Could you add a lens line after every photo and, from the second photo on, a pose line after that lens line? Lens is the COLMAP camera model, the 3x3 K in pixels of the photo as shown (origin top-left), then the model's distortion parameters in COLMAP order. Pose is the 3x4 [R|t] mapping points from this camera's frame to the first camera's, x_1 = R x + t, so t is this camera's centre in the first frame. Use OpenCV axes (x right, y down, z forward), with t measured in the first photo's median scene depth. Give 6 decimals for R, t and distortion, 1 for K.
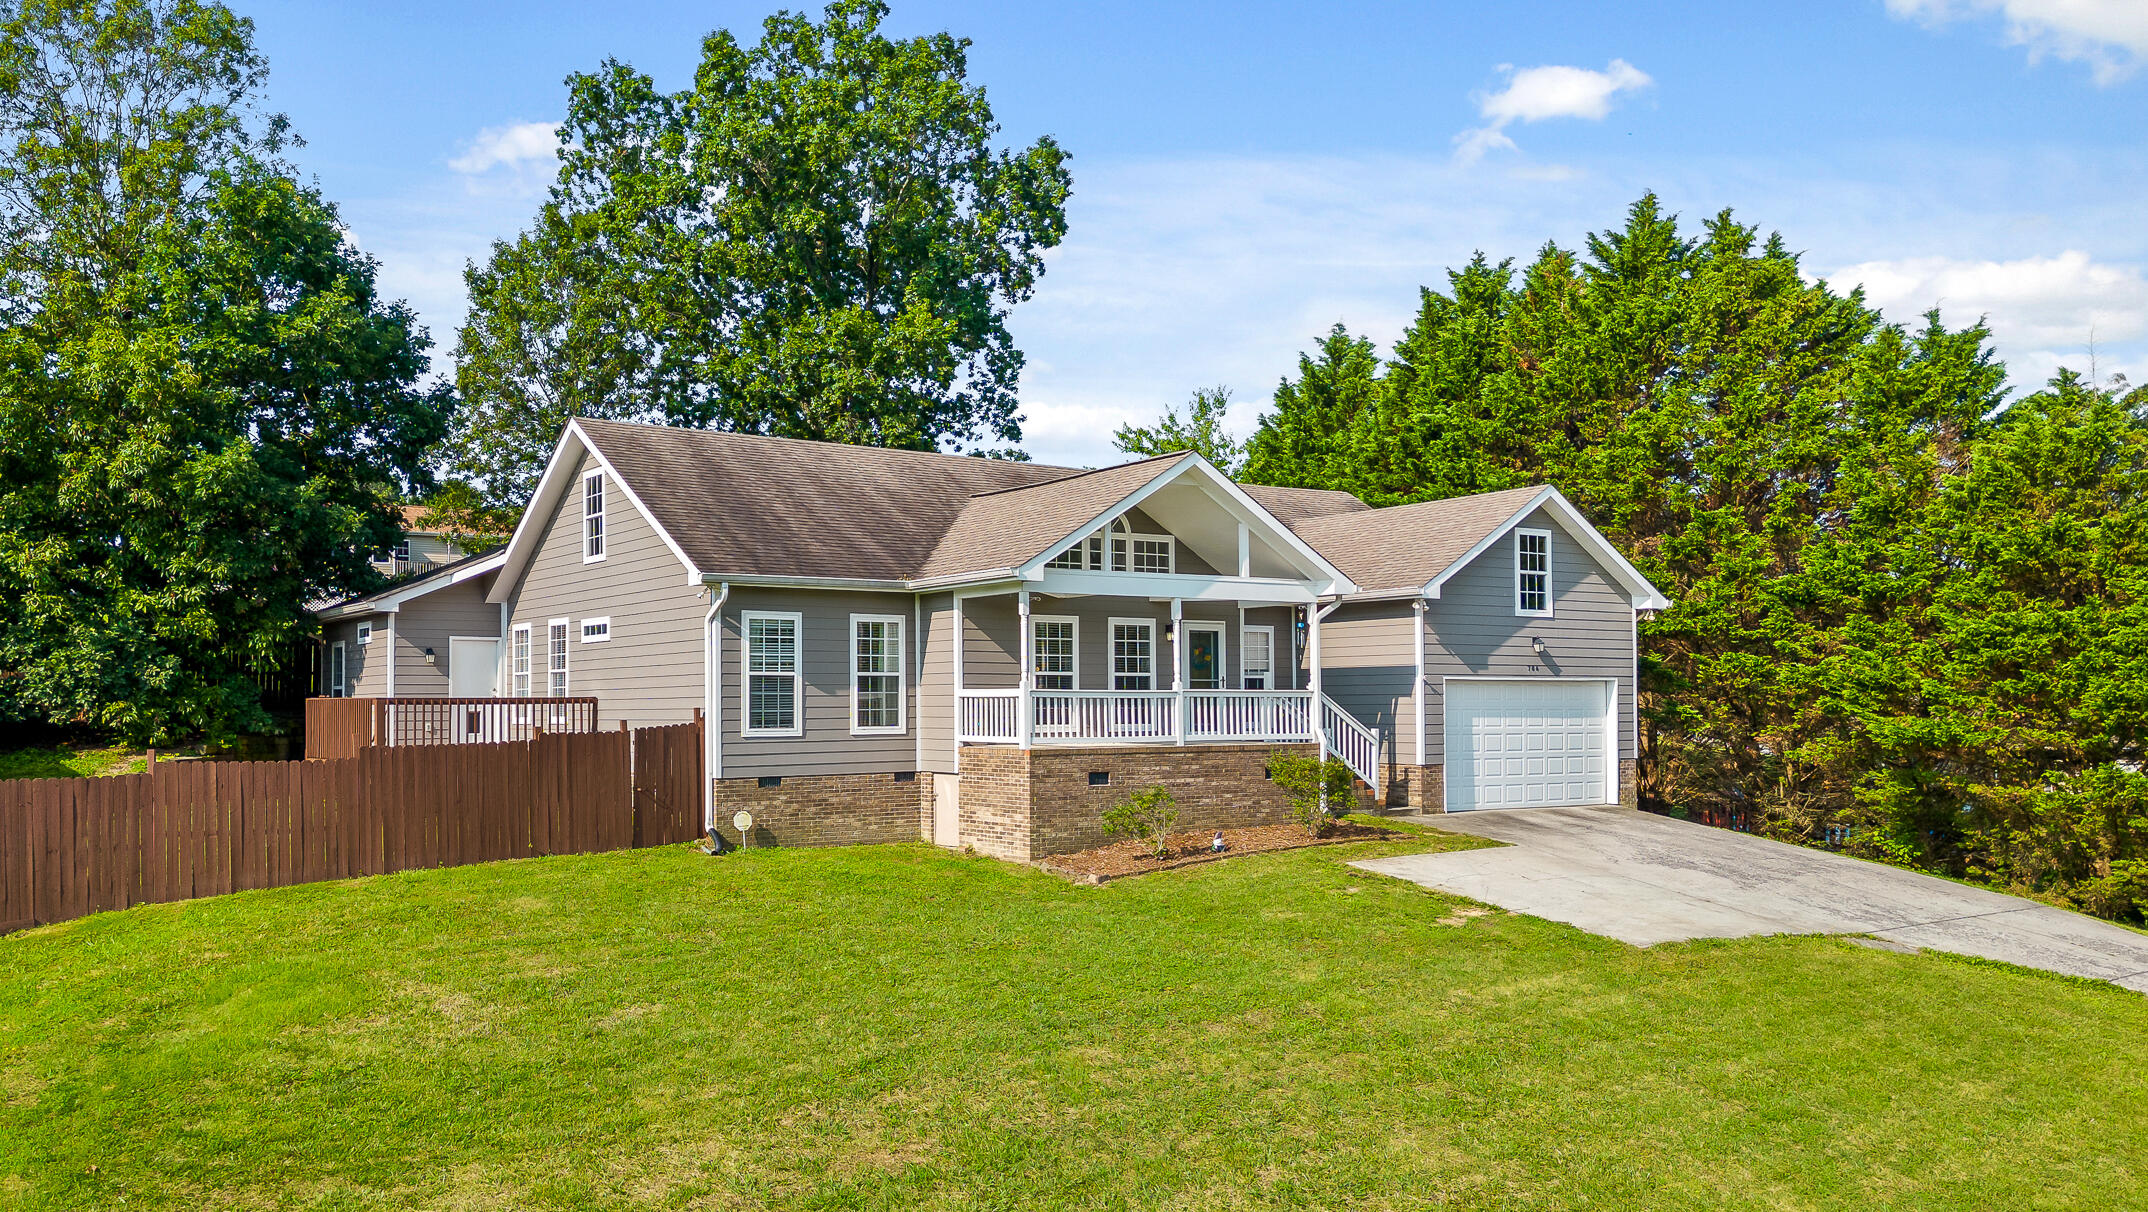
lens RADIAL K [[1618.8, 0, 967.3], [0, 1618.8, 649.5], [0, 0, 1]] dist [0.179160, -0.194774]
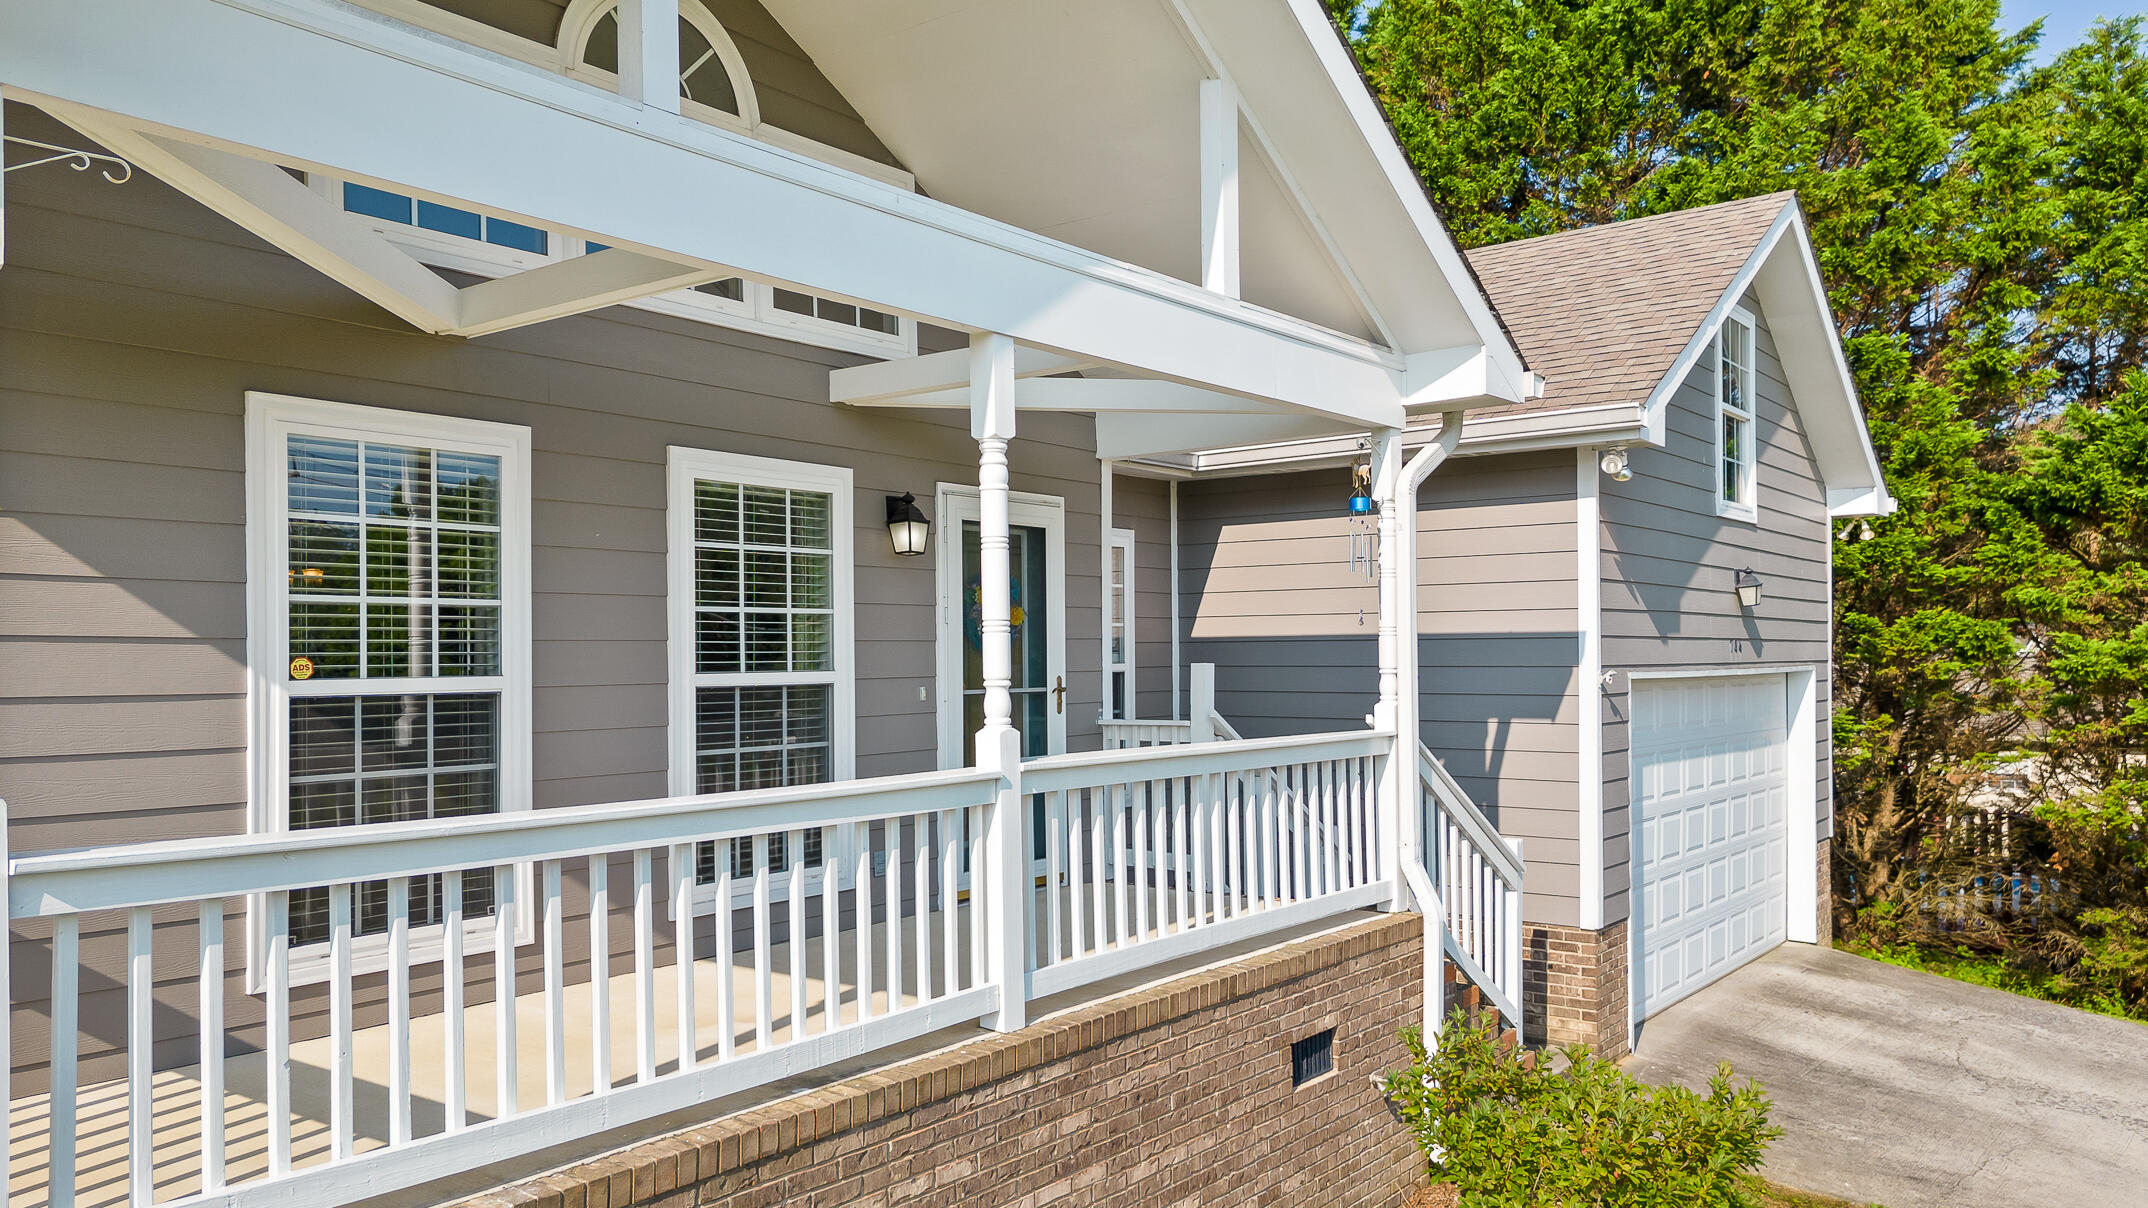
lens RADIAL K [[1571.8, 0, 1083.9], [0, 1571.8, 631.4], [0, 0, 1]] dist [0.099270, -0.122631]
pose [[0.944367, 0.003087, 0.328879, 0.061736], [-0.008775, 0.999836, 0.015812, 0.003281], [-0.328777, -0.017818, 0.944240, 0.686094]]
